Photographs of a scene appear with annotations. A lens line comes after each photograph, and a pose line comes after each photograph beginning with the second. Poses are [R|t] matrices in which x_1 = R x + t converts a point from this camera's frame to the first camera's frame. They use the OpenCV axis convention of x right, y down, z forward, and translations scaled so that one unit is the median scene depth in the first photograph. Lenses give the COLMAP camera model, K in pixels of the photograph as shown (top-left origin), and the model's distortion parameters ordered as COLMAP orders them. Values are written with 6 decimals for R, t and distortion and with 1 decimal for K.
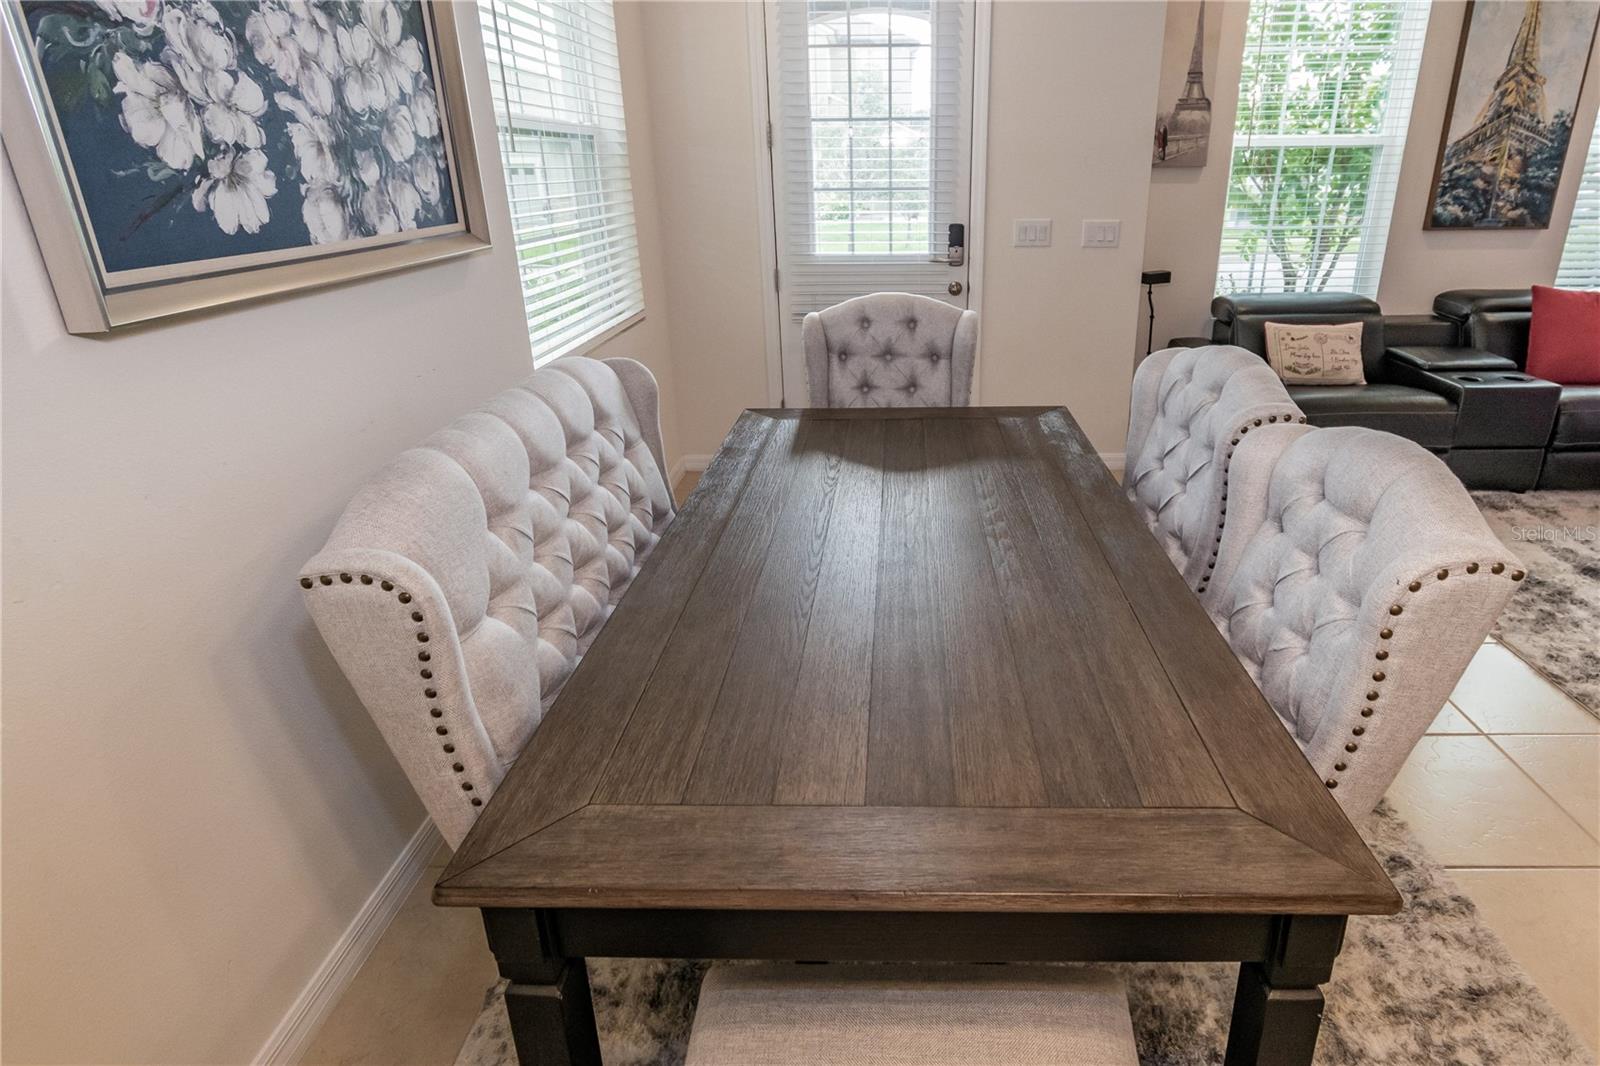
lens RADIAL K [[818.2, 0, 881.9], [0, 818.2, 456.8], [0, 0, 1]] dist [0.004418, -0.002834]
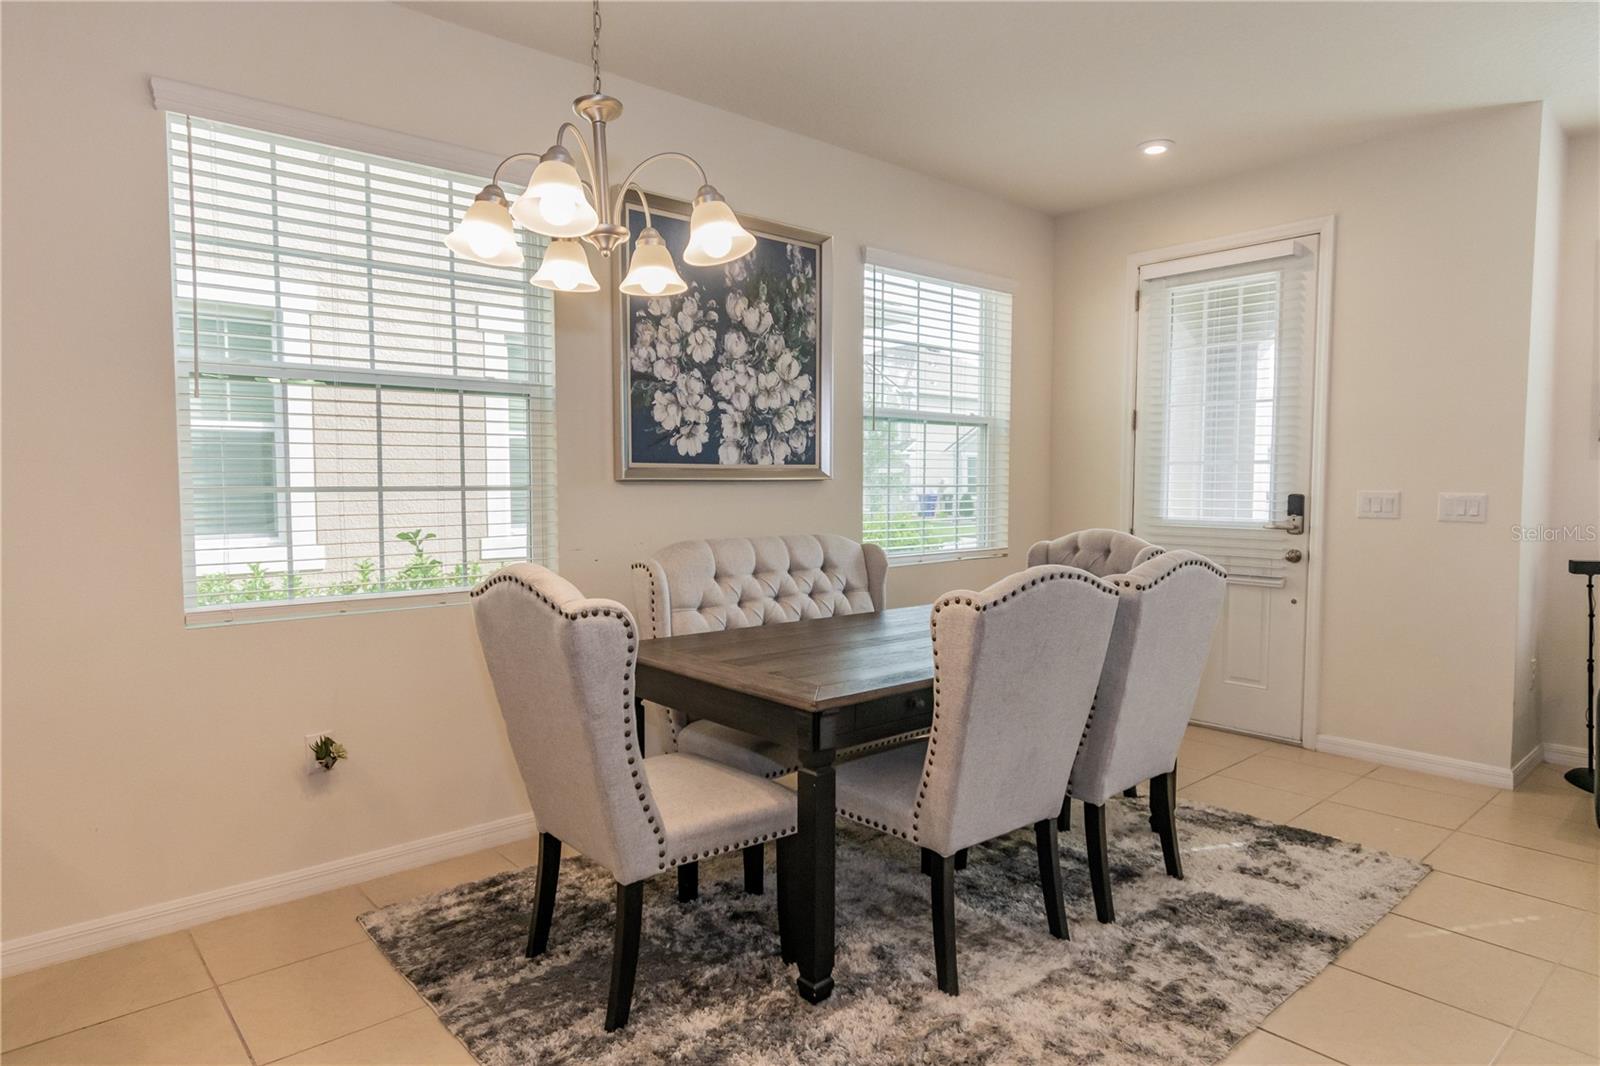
lens RADIAL K [[949.9, 0, 805.2], [0, 949.9, 546.8], [0, 0, 1]] dist [0.016961, -0.001455]
pose [[0.672386, 0.062262, -0.737578, 0.565762], [-0.255638, 0.954676, -0.152454, 0.119289], [0.694656, 0.291061, 0.657827, -0.198062]]
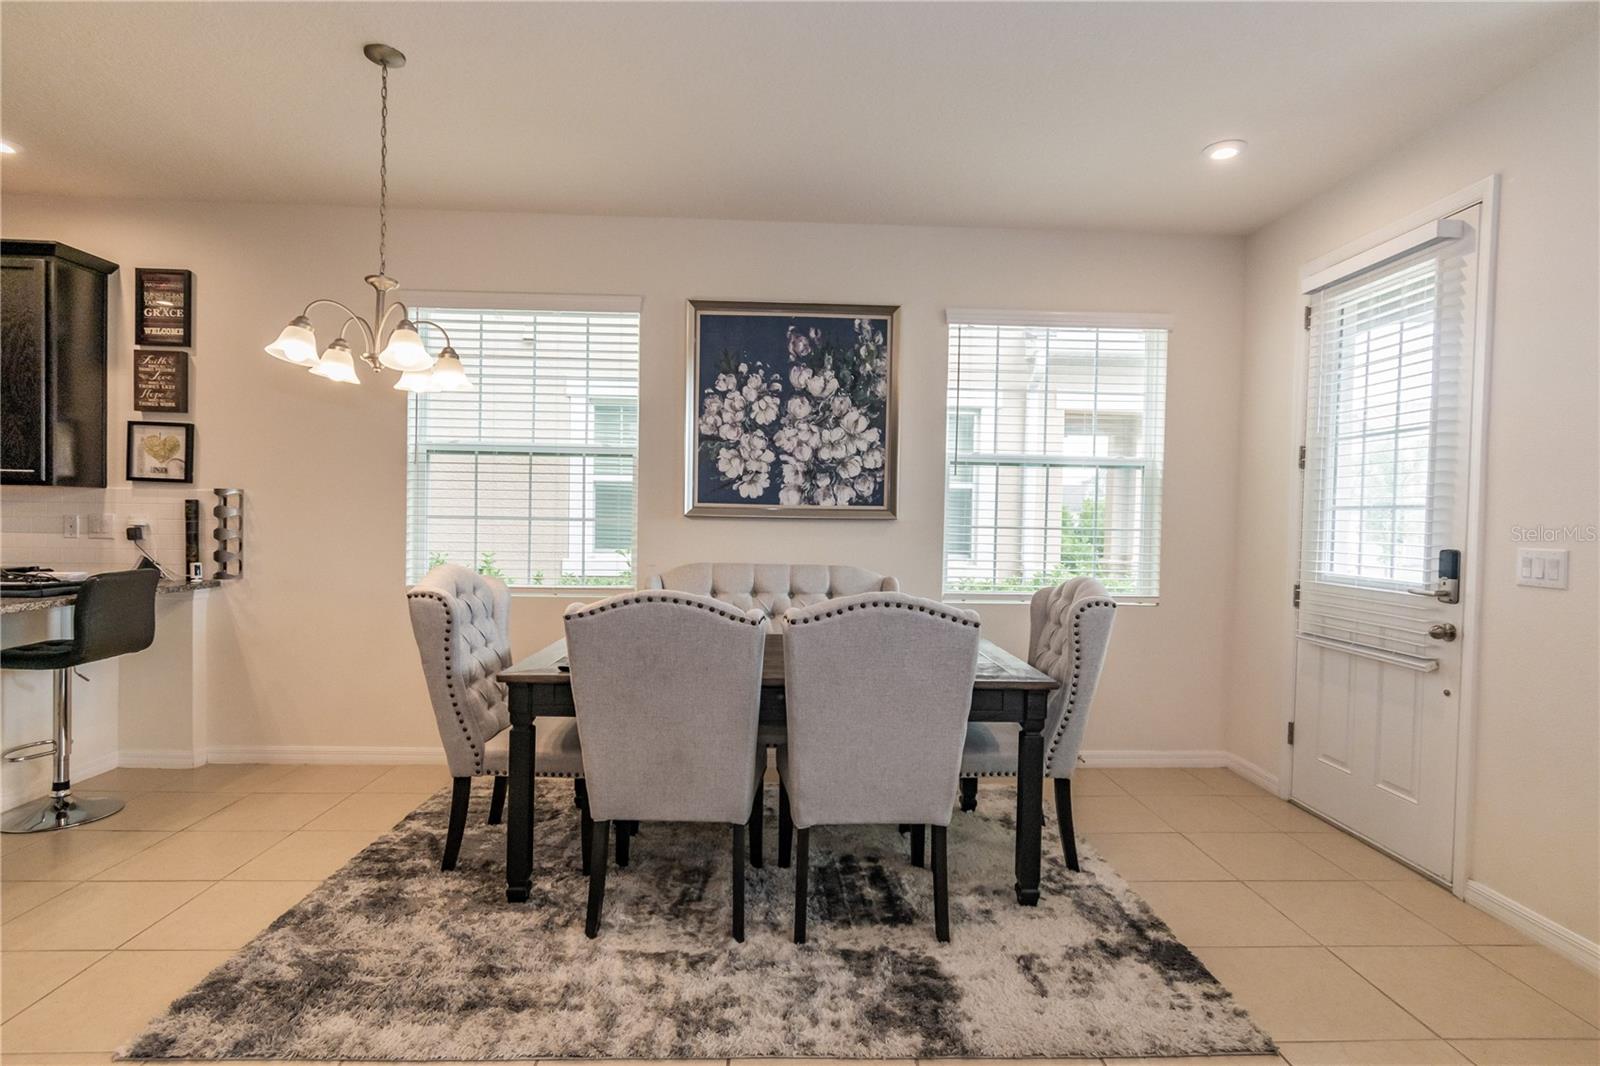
lens RADIAL K [[807.2, 0, 796.3], [0, 807.2, 547.5], [0, 0, 1]] dist [-0.000098, -0.003069]
pose [[0.037589, 0.045676, -0.998249, 0.827437], [-0.355531, 0.934203, 0.029358, -0.089527], [0.933908, 0.353805, 0.051355, 0.385522]]
